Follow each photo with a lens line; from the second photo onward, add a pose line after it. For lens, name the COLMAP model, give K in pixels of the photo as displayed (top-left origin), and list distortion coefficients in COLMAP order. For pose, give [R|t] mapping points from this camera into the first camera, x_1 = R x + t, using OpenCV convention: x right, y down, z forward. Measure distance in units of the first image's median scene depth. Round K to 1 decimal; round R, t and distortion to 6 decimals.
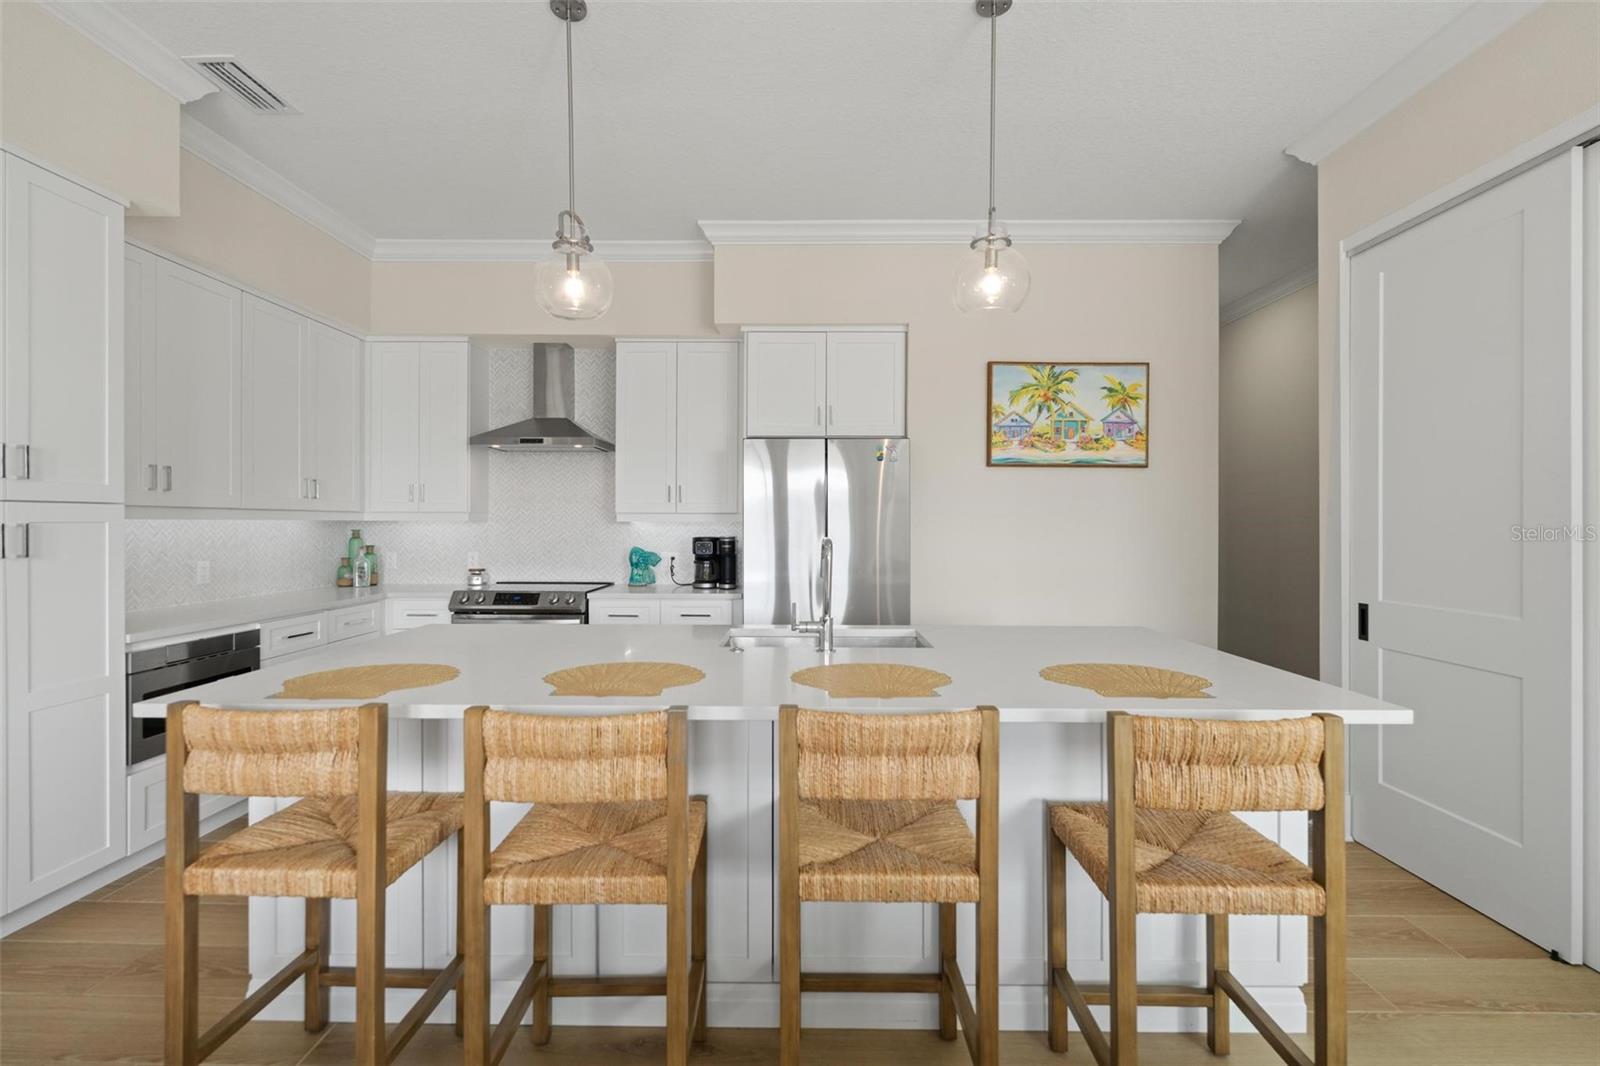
lens RADIAL K [[716.2, 0, 802.3], [0, 716.2, 522.3], [0, 0, 1]] dist [-0.005793, 0.001922]
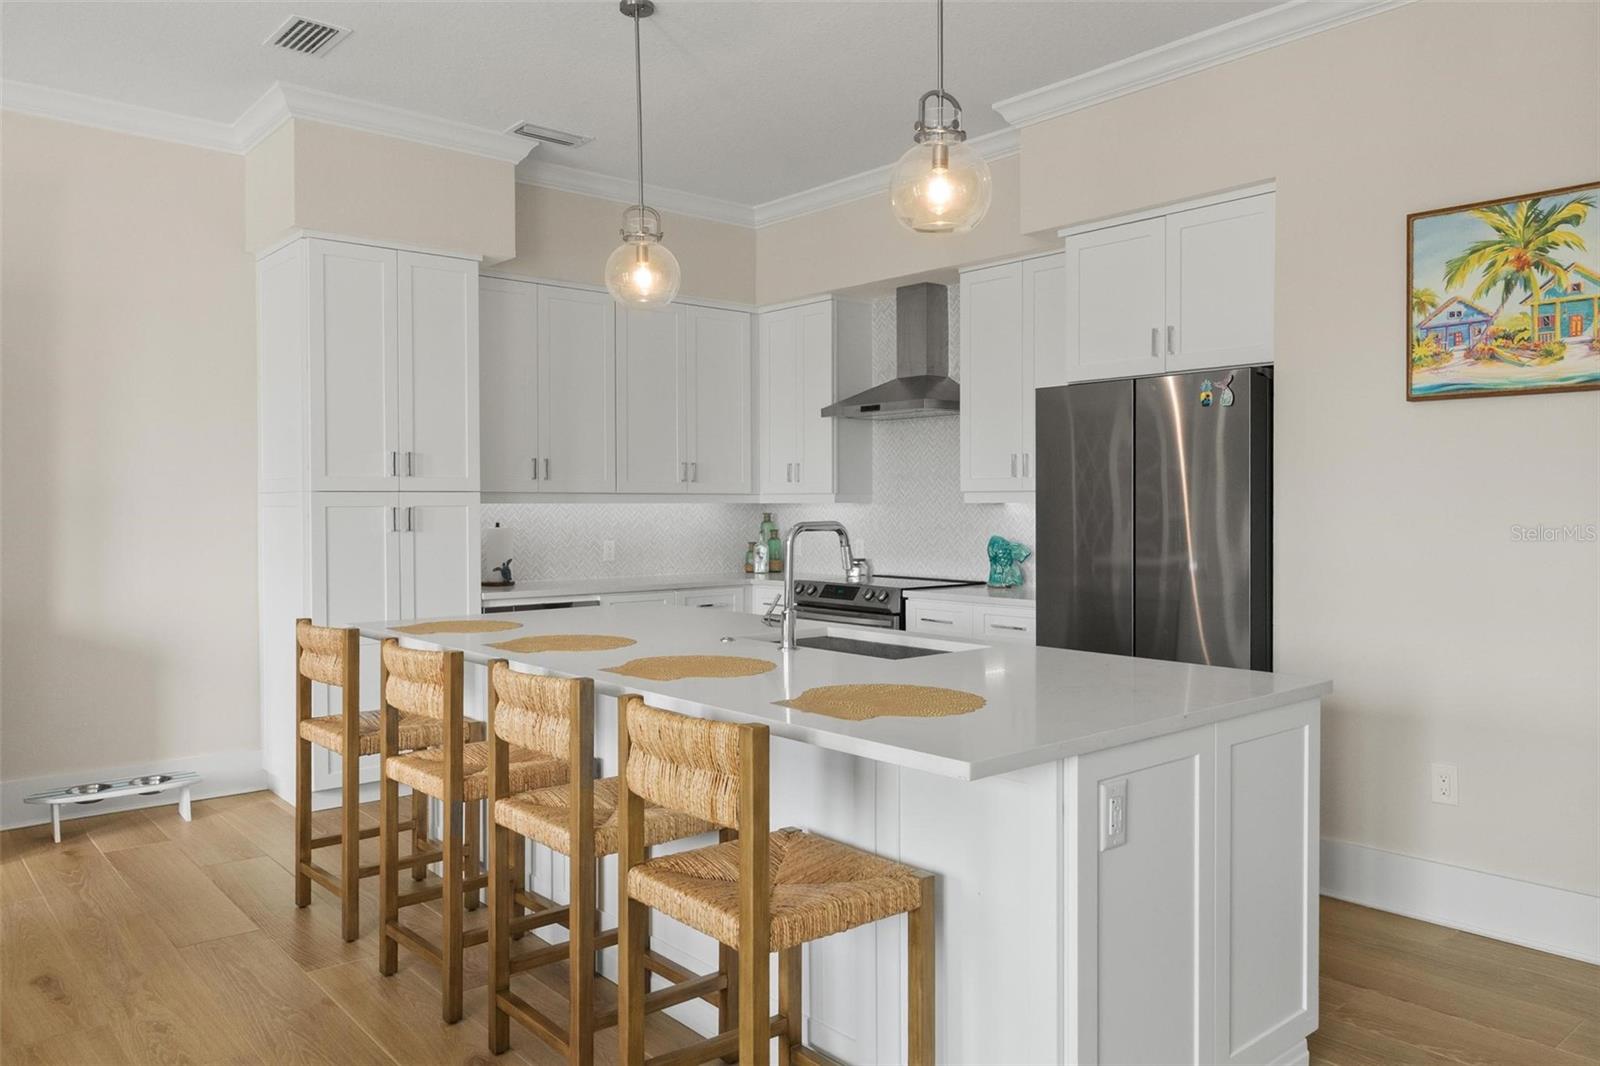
lens RADIAL K [[1129.5, 0, 801.8], [0, 1129.5, 505.3], [0, 0, 1]] dist [-0.008071, -0.003241]
pose [[0.659061, -0.003513, -0.752082, 0.612458], [0.005391, 0.999985, 0.000054, 0.000773], [0.752070, -0.004090, 0.659070, 0.059477]]
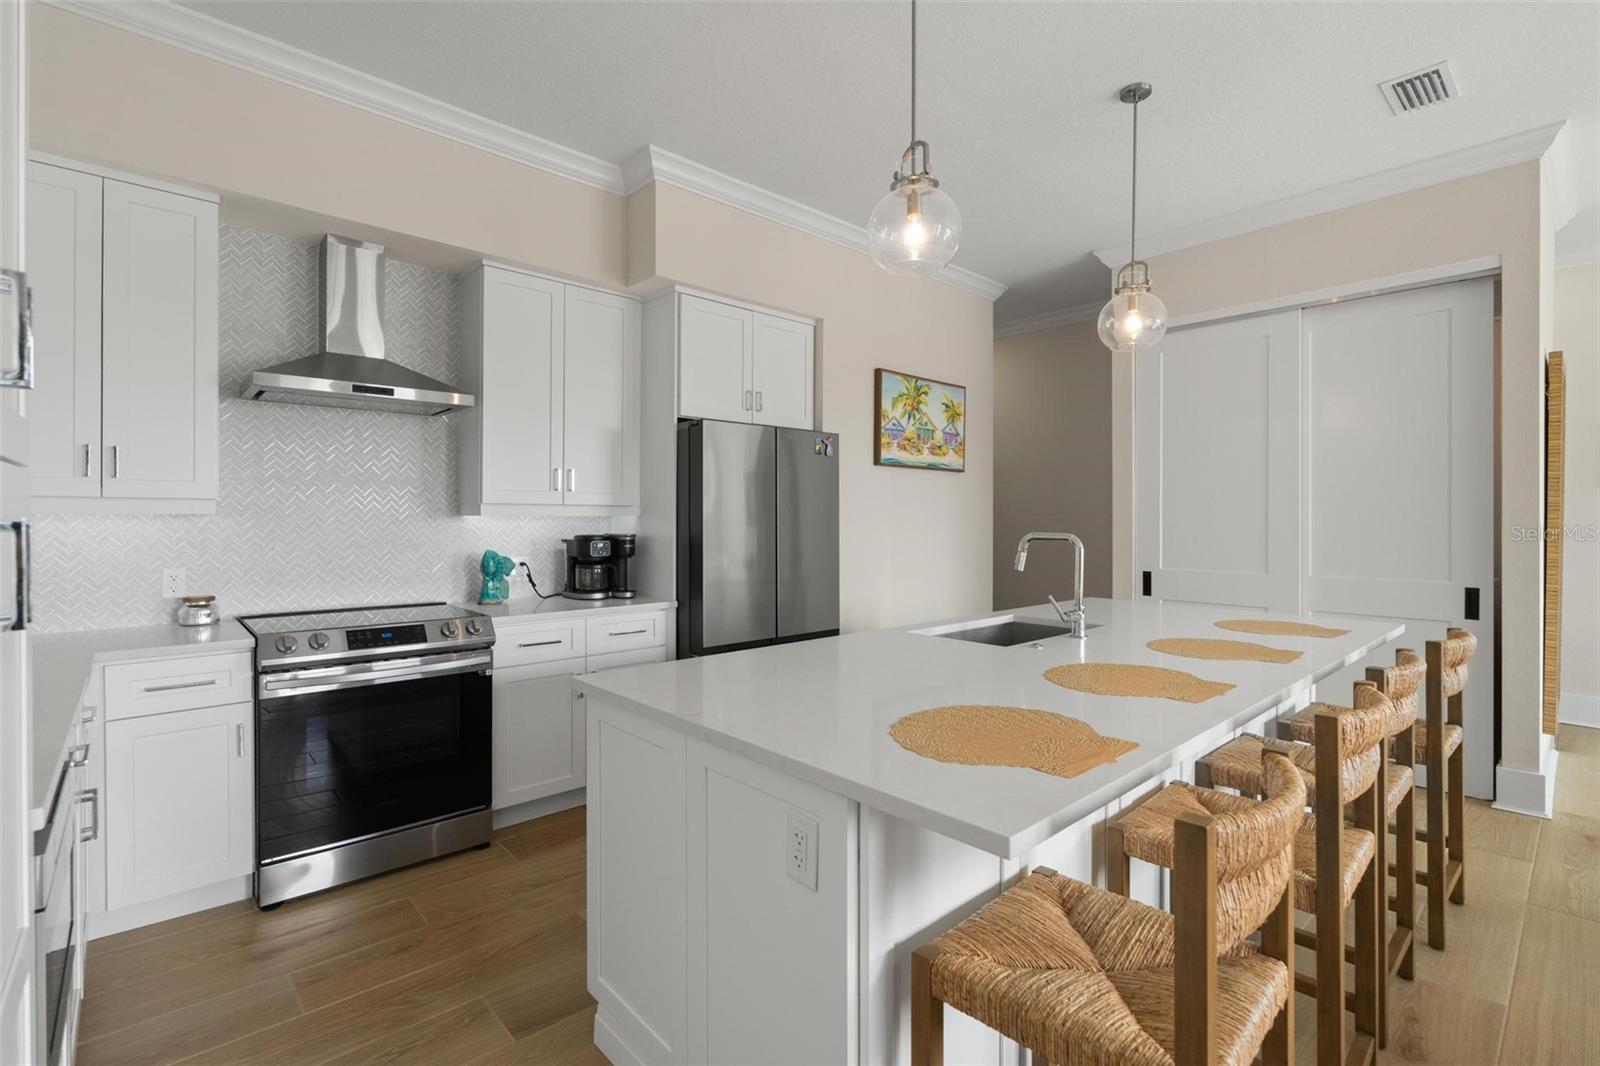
lens RADIAL K [[716.2, 0, 789.7], [0, 716.2, 515.6], [0, 0, 1]] dist [-0.005793, 0.001922]
pose [[0.737387, -0.000346, 0.675471, -0.570792], [-0.003316, 0.999986, 0.004132, -0.005643], [-0.675462, -0.005287, 0.737375, 0.292889]]
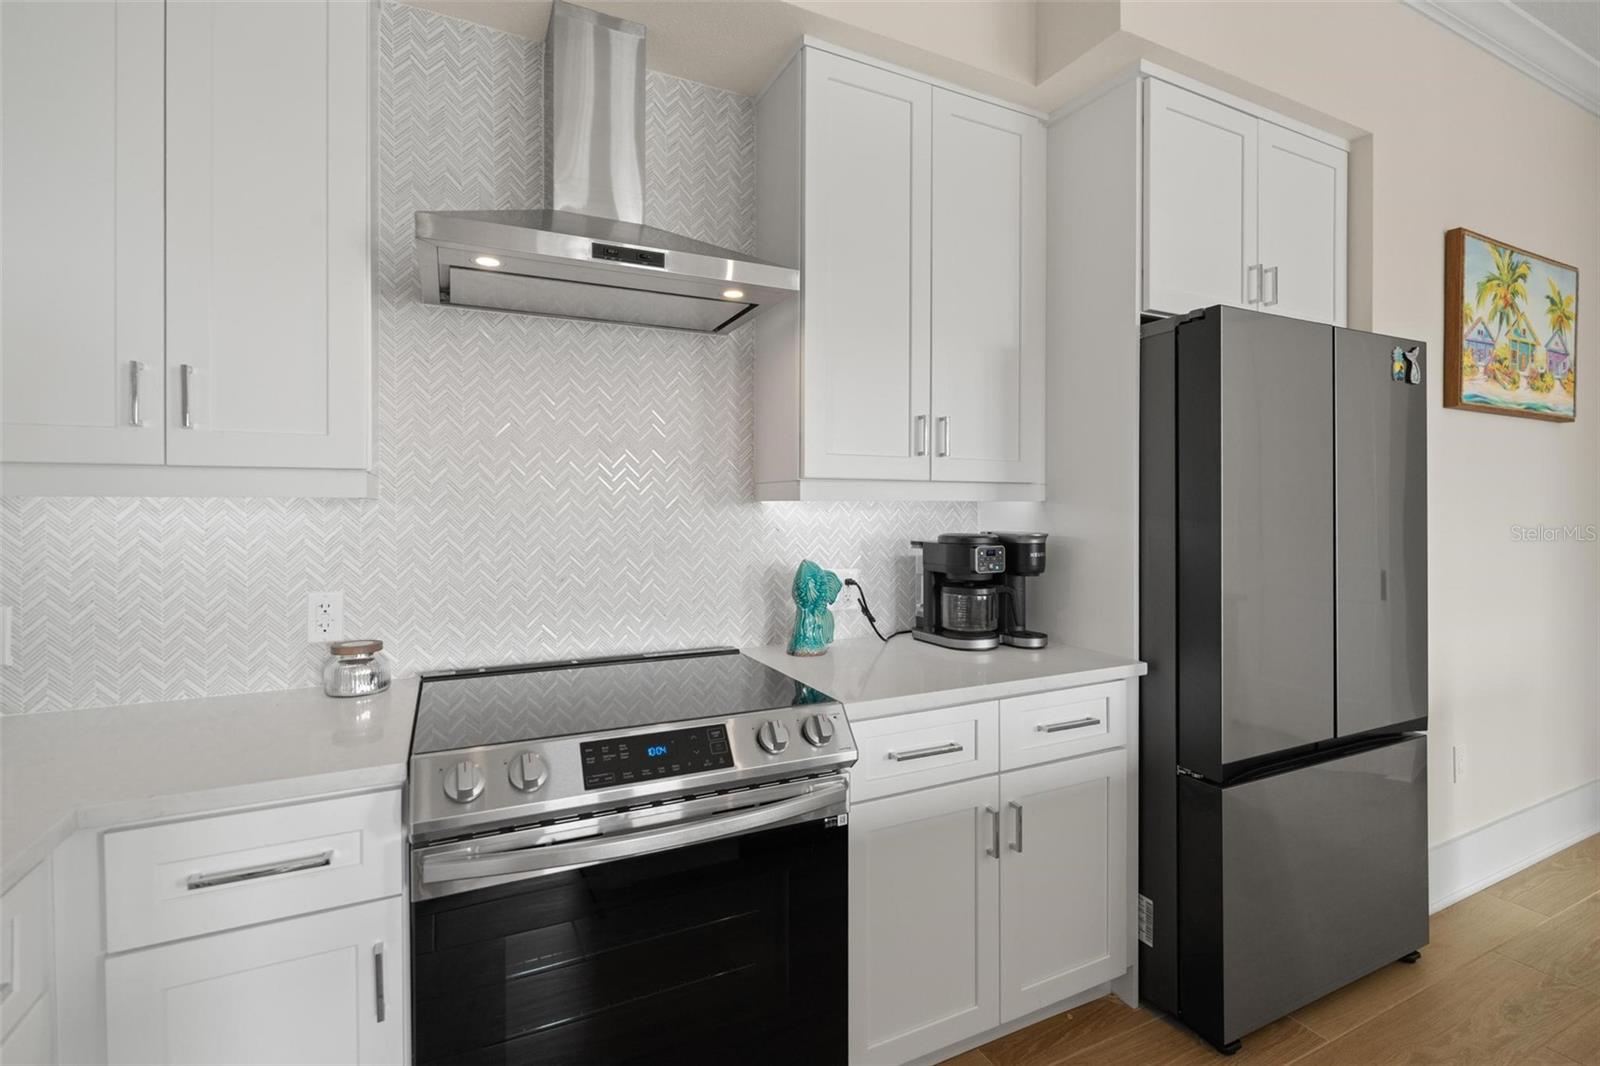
lens RADIAL K [[716.2, 0, 798.5], [0, 716.2, 505.2], [0, 0, 1]] dist [-0.005793, 0.001922]
pose [[0.896368, -0.004064, 0.443293, -0.484179], [-0.000756, 0.999942, 0.010698, -0.003292], [-0.443311, -0.009924, 0.896313, 0.715528]]
